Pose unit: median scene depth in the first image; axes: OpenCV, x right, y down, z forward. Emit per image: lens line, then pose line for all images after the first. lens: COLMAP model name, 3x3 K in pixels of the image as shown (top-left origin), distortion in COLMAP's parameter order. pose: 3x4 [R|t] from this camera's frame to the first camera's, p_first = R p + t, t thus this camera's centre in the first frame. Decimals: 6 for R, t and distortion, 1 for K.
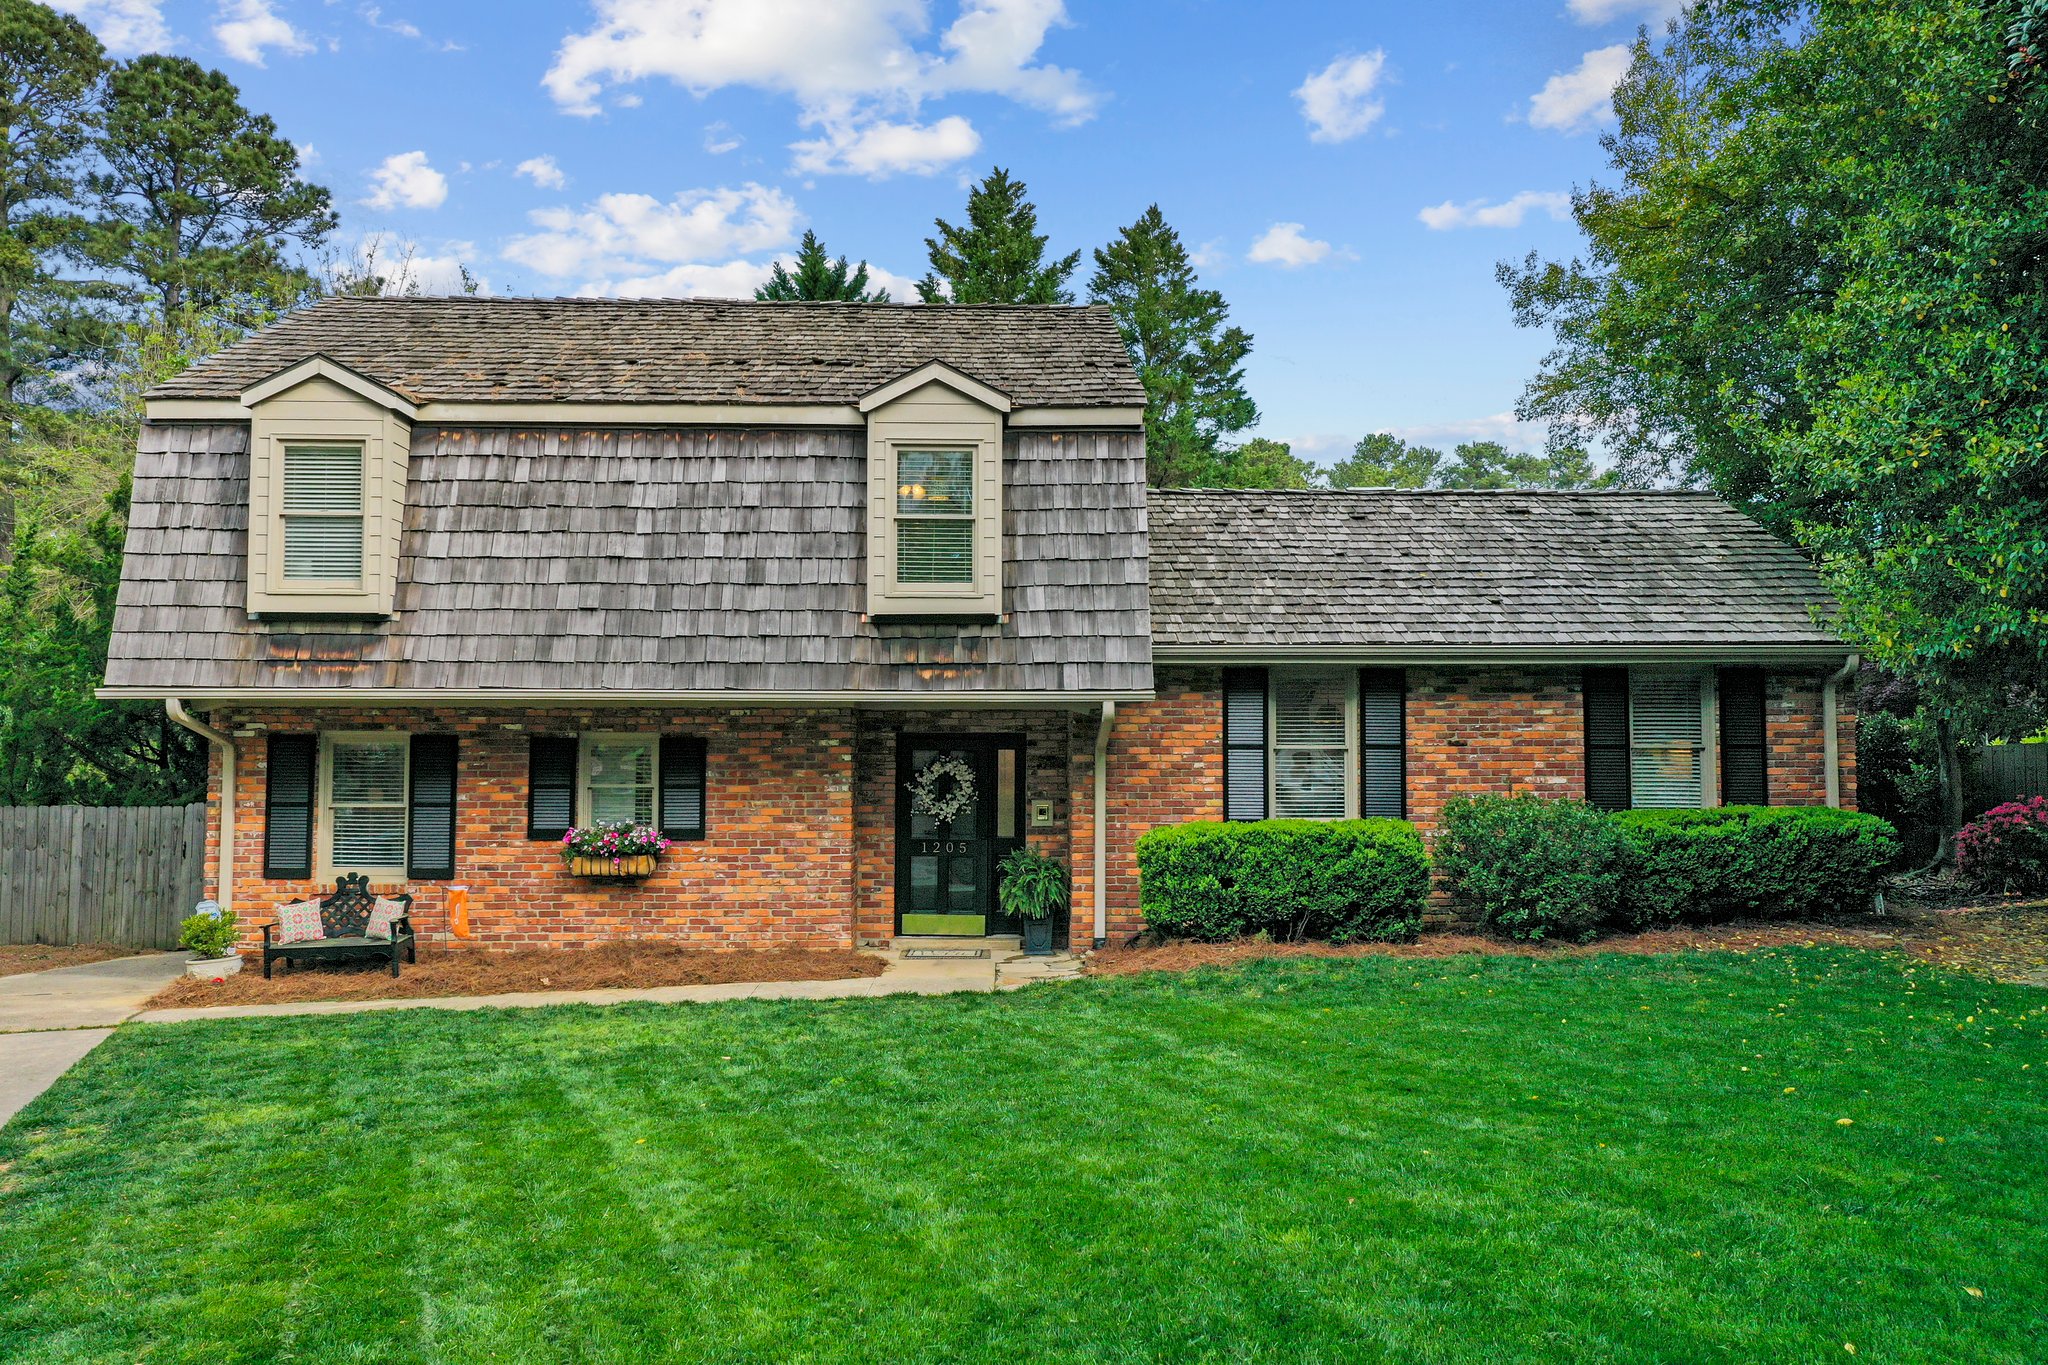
lens RADIAL K [[1620.7, 0, 1017.4], [0, 1620.7, 775.9], [0, 0, 1]] dist [-0.004651, 0.042385]
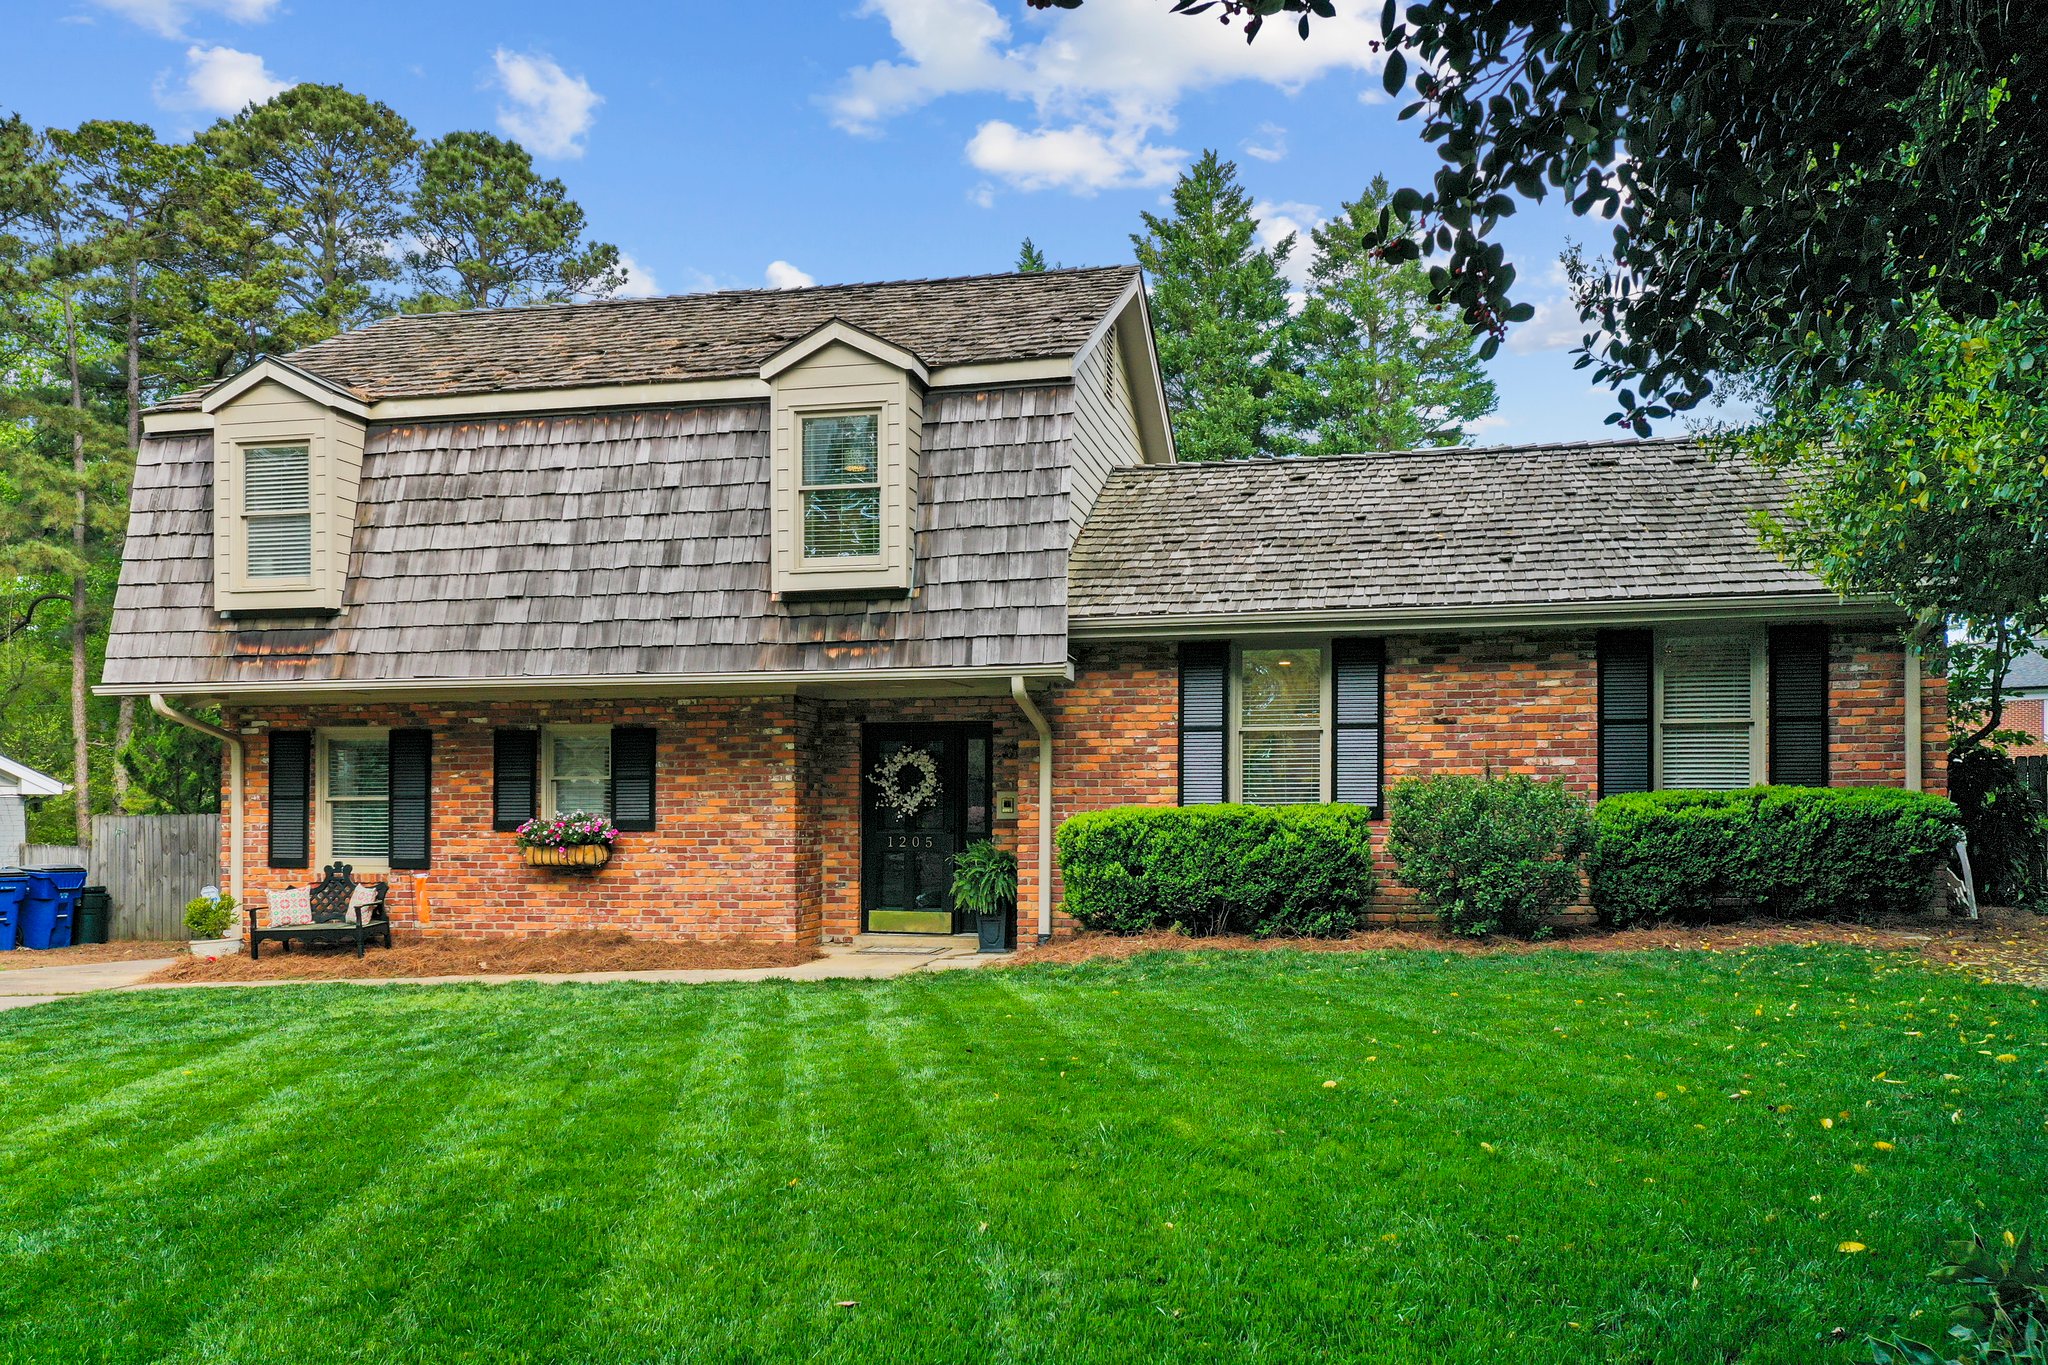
lens RADIAL K [[1642.4, 0, 997.2], [0, 1642.4, 913.4], [0, 0, 1]] dist [0.002642, 0.008648]
pose [[0.971110, 0.009828, -0.238428, 0.254994], [0.002824, 0.998608, 0.052665, 0.037772], [0.238614, -0.051817, 0.969731, 0.067545]]
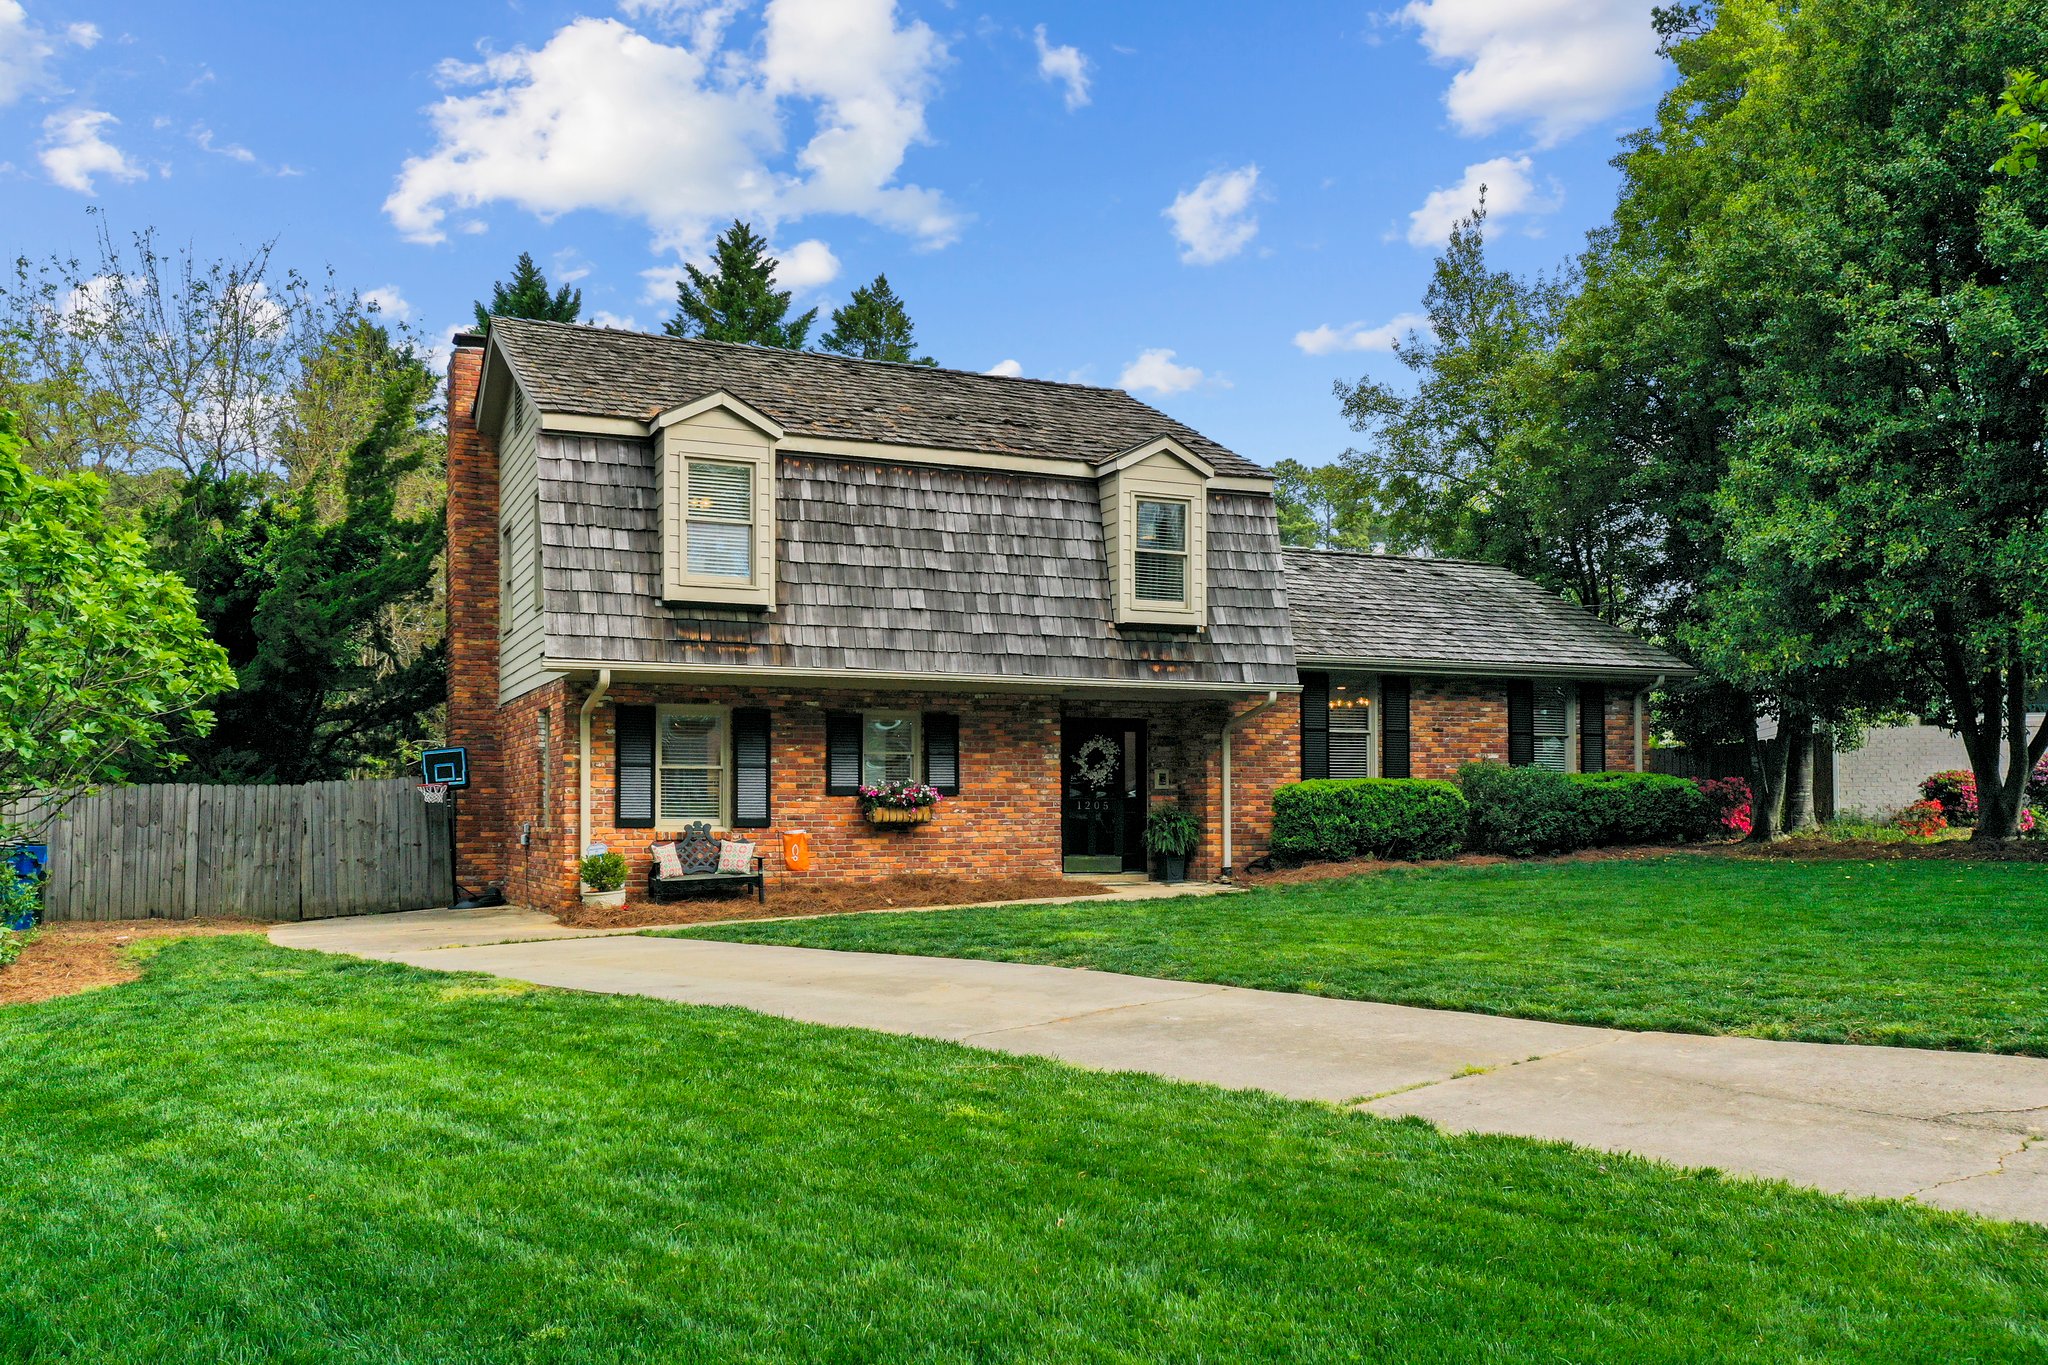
lens RADIAL K [[1602.0, 0, 1026.4], [0, 1602.0, 902.2], [0, 0, 1]] dist [-0.002077, 0.001431]
pose [[0.927005, -0.024965, 0.374217, -0.623397], [0.006368, 0.998686, 0.050849, 0.060023], [-0.374995, -0.044755, 0.925946, -0.198598]]
